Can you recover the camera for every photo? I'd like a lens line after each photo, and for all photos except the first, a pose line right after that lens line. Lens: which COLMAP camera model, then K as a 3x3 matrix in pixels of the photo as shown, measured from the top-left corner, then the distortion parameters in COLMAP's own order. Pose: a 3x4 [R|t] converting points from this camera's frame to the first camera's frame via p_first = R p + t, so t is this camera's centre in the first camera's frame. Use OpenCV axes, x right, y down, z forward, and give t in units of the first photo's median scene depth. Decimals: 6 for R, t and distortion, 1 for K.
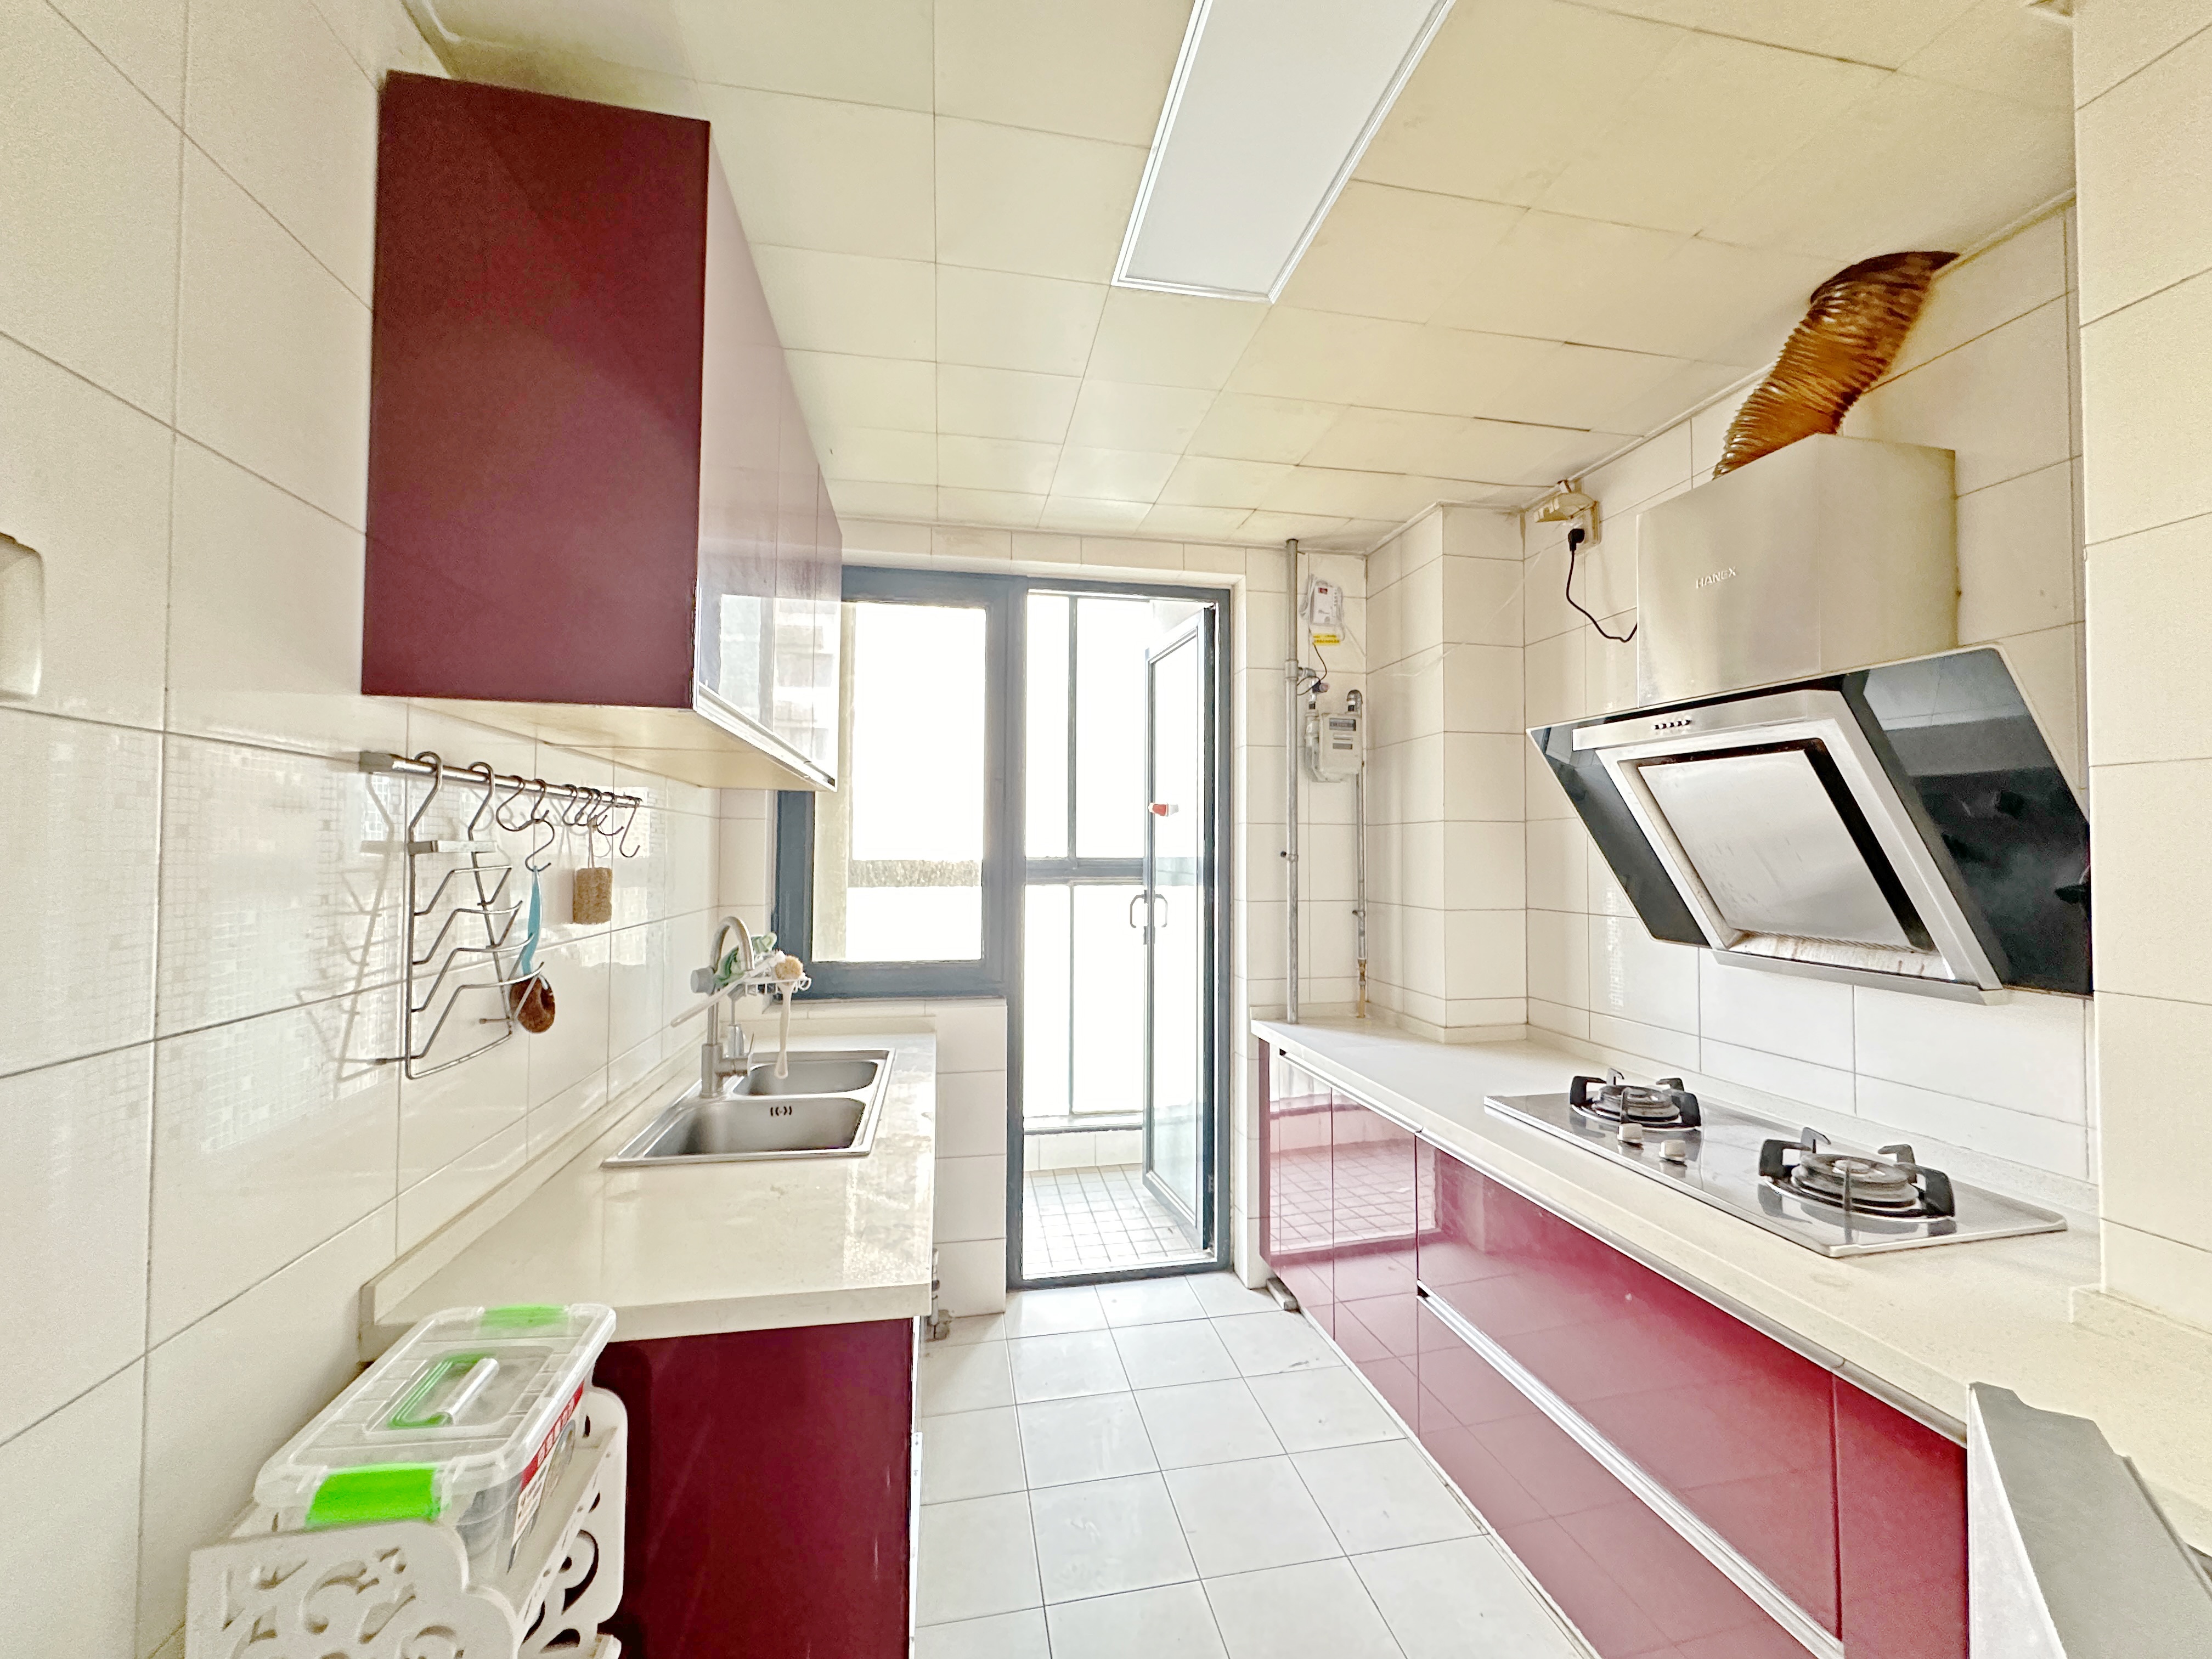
lens RADIAL K [[885.7, 0, 1108.6], [0, 885.7, 830.8], [0, 0, 1]] dist [0.000342, 0.000008]
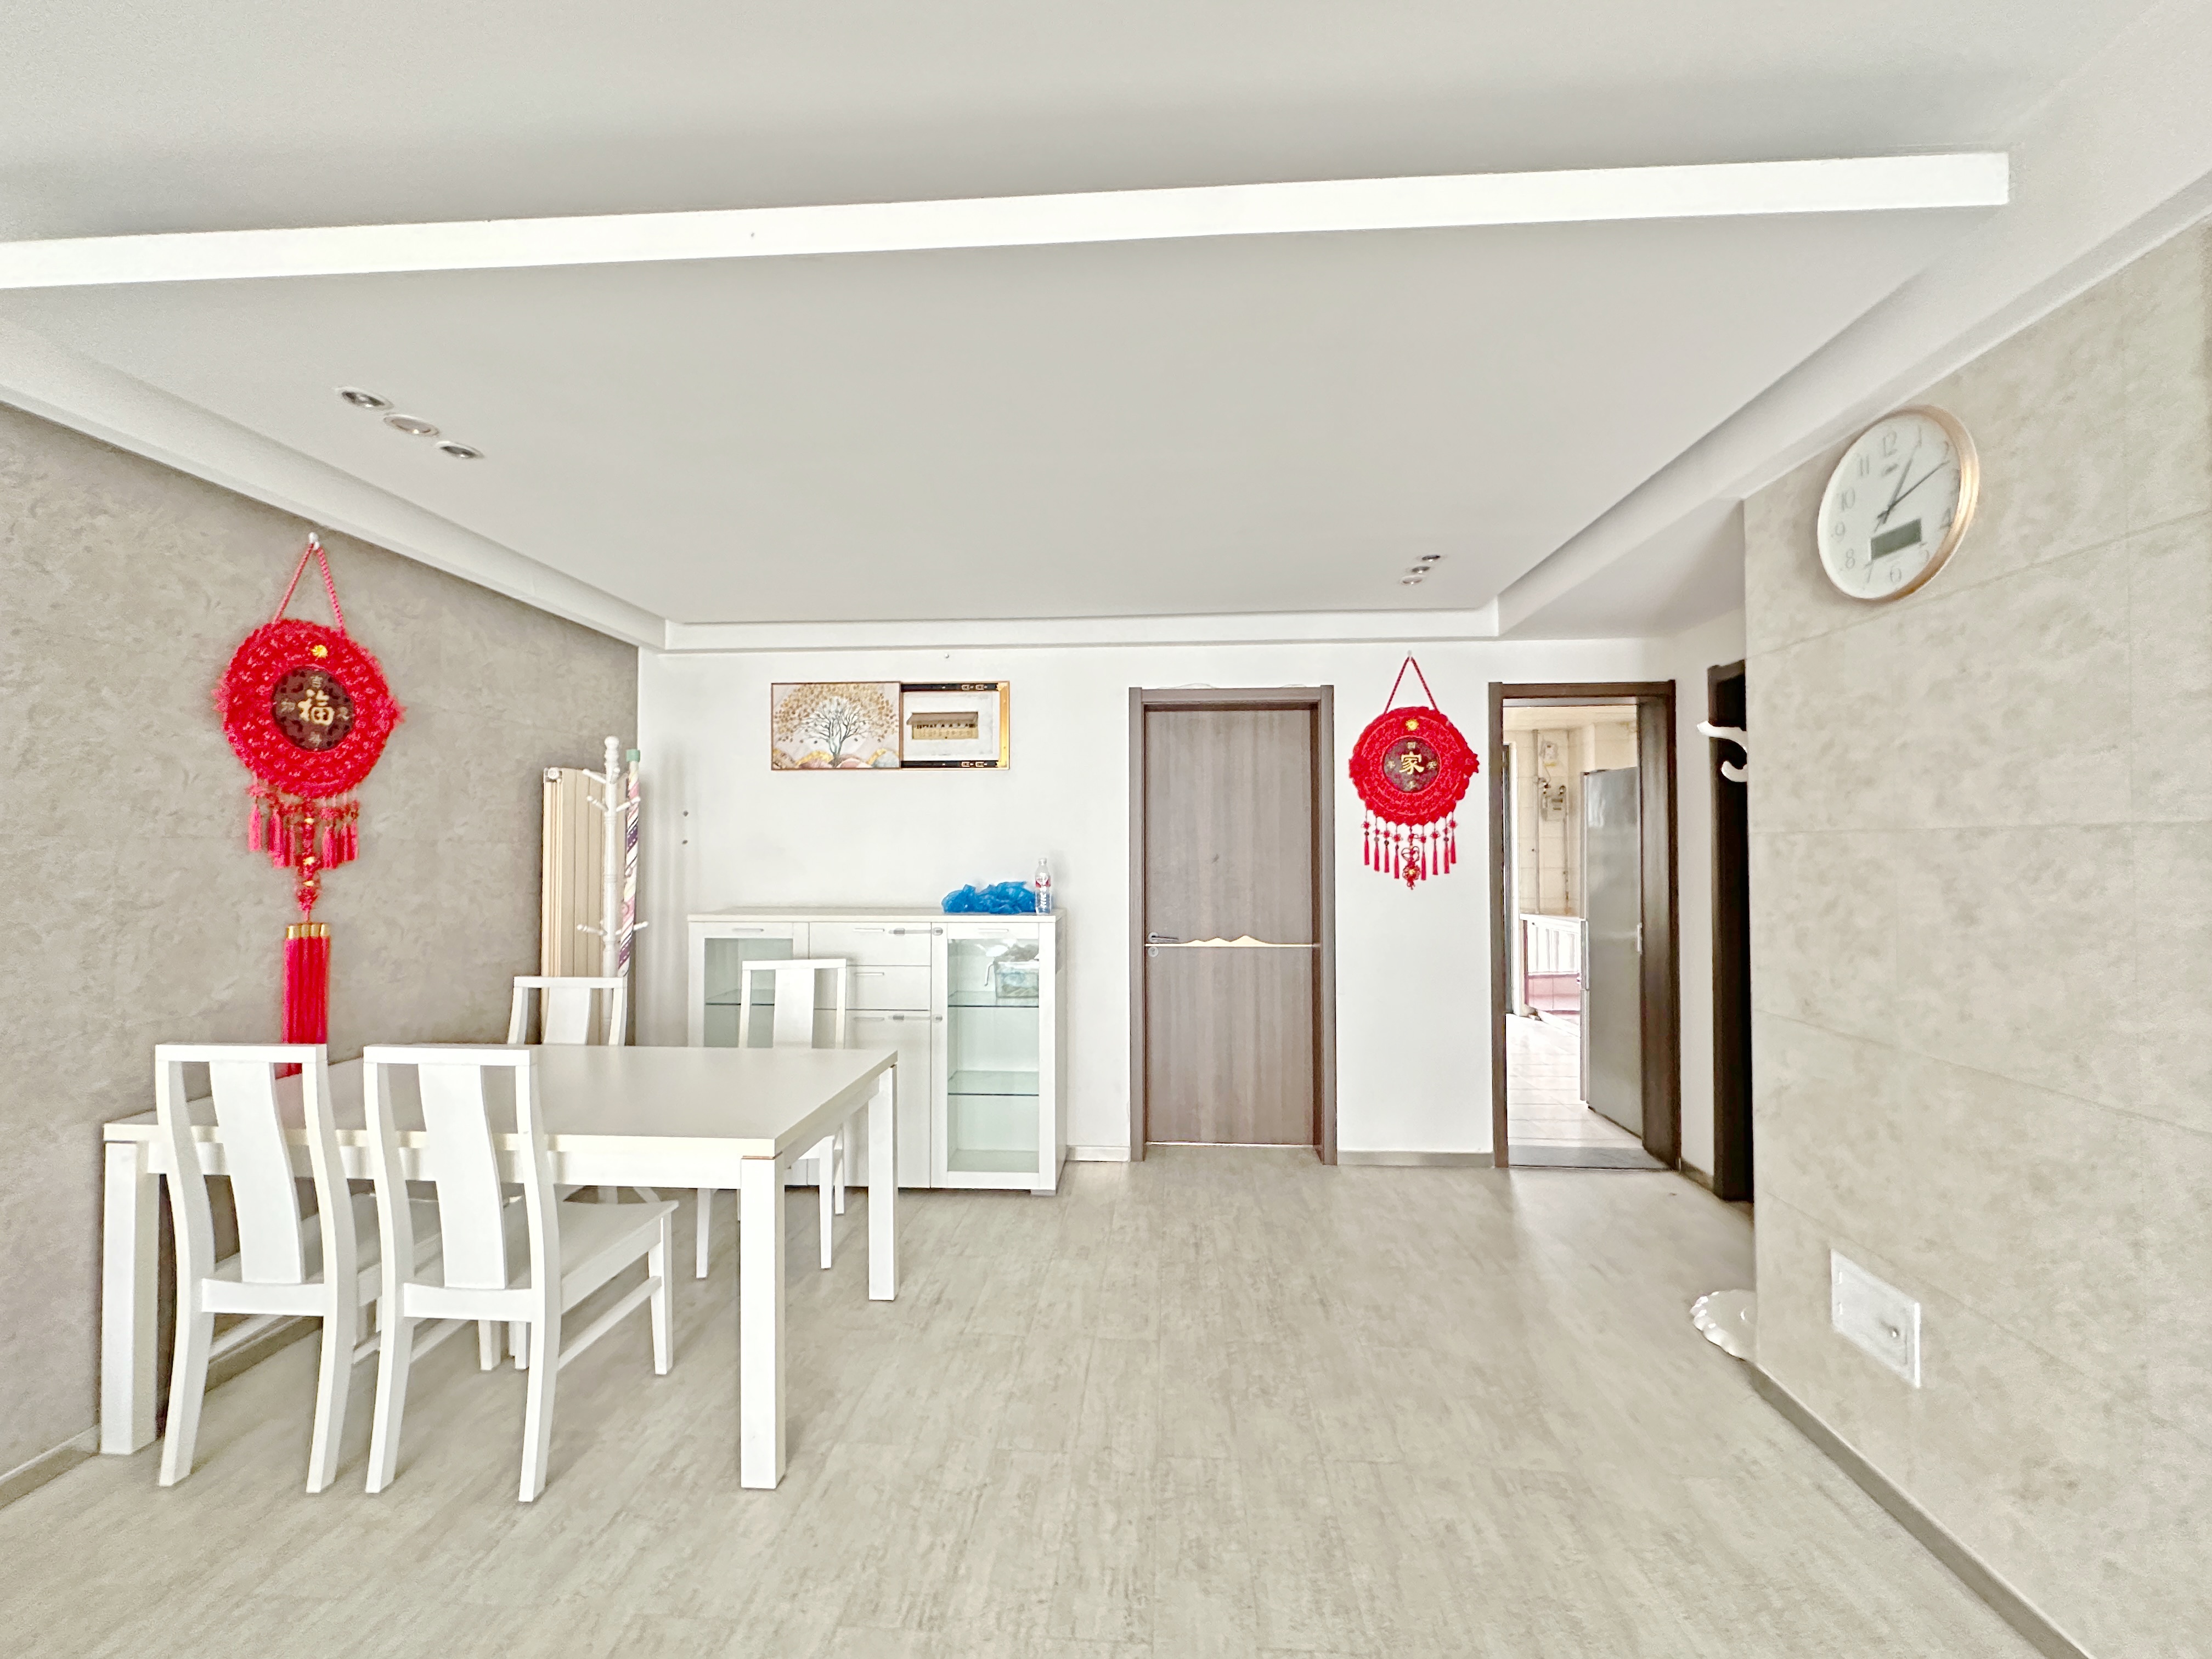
lens RADIAL K [[885.7, 0, 1106.5], [0, 885.7, 832.0], [0, 0, 1]] dist [0.000342, 0.000008]
pose [[0.965946, -0.011598, -0.258482, -0.337211], [0.012180, 0.999926, 0.000653, -0.043662], [0.258456, -0.003779, 0.966016, -1.825089]]
